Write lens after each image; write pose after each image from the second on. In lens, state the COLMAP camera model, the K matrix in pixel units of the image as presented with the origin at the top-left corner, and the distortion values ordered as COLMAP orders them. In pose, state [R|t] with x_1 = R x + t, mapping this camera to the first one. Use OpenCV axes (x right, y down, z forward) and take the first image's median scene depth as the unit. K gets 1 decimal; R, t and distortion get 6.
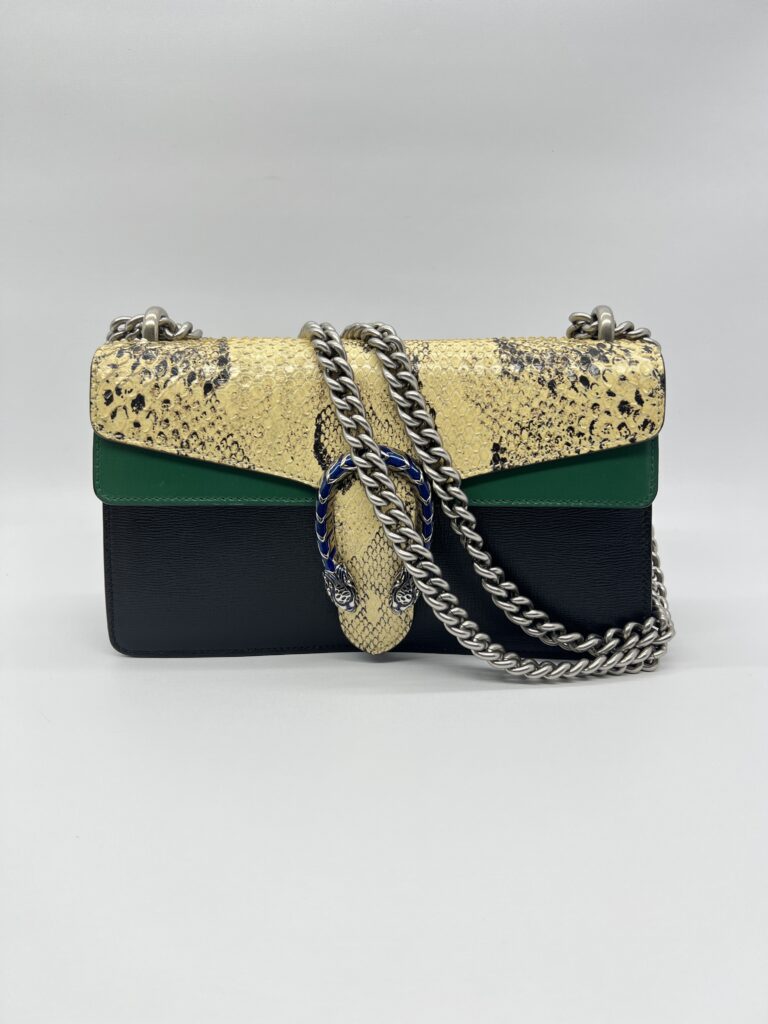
lens RADIAL K [[762.3, 0, 391.2], [0, 762.3, 522.8], [0, 0, 1]] dist [0.070067, -0.007604]
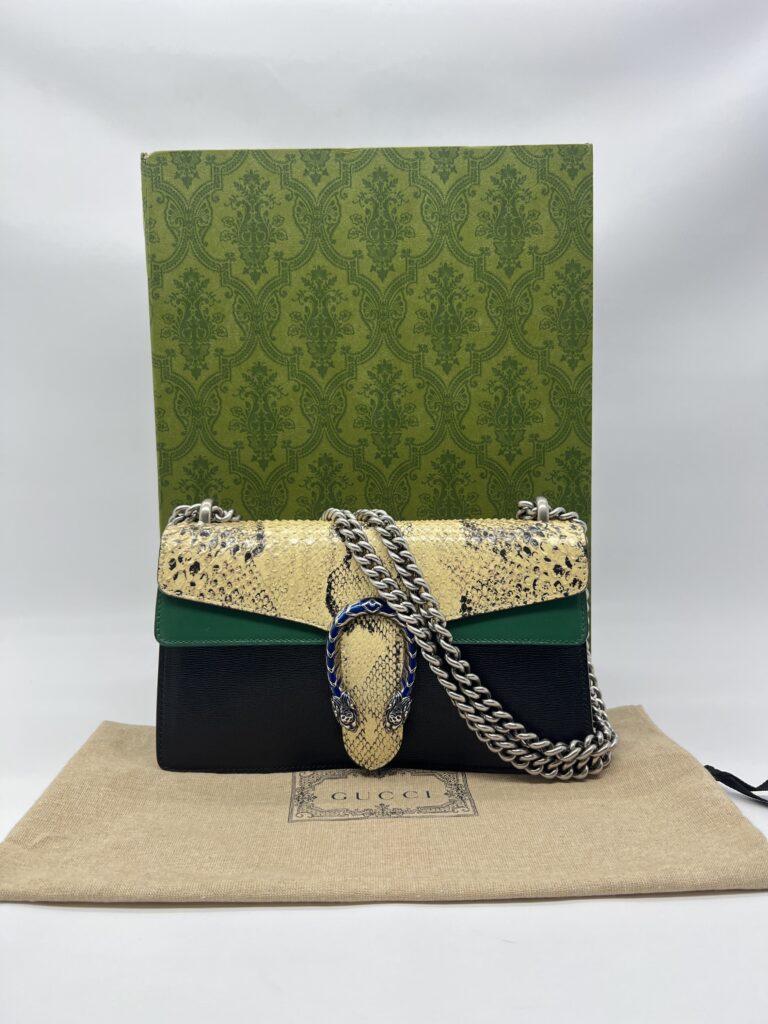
lens RADIAL K [[773.8, 0, 381.0], [0, 773.8, 512.0], [0, 0, 1]] dist [0.005018, 0.001346]
pose [[0.999753, -0.003902, 0.021902, -0.034155], [0.009227, 0.968556, -0.248623, 0.086674], [-0.020243, 0.248763, 0.968353, -0.329509]]
